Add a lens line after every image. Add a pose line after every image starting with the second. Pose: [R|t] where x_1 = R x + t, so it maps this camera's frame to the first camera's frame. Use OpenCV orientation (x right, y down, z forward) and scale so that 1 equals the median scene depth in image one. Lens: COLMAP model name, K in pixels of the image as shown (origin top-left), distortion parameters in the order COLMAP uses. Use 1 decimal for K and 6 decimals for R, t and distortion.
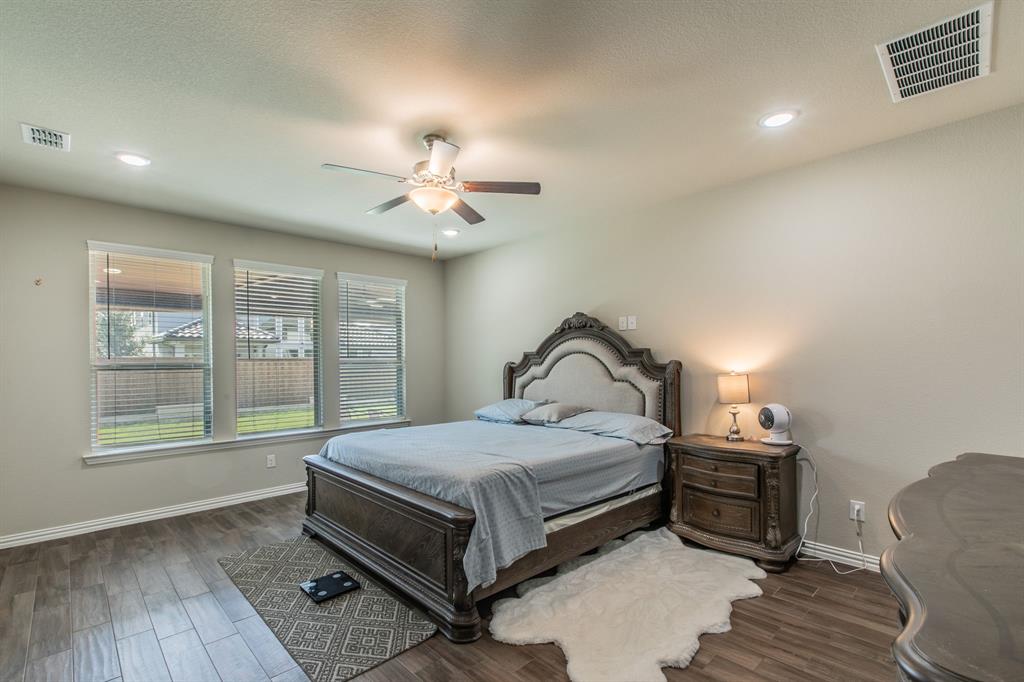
lens RADIAL K [[466.0, 0, 497.0], [0, 466.0, 361.7], [0, 0, 1]] dist [-0.001295, -0.000256]
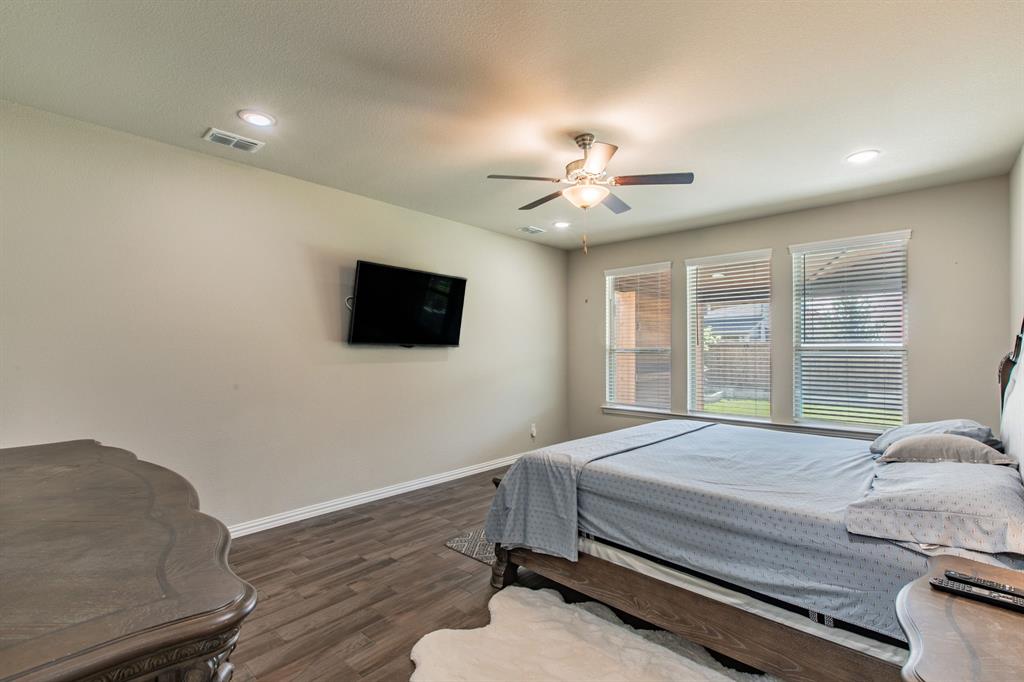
lens RADIAL K [[460.0, 0, 512.0], [0, 460.0, 341.0], [0, 0, 1]] dist [-0.000720, -0.000021]
pose [[0.083473, -0.008144, -0.996477, 0.874249], [-0.002452, 0.999962, -0.008378, -0.009801], [0.996507, 0.003142, 0.083449, 0.737527]]
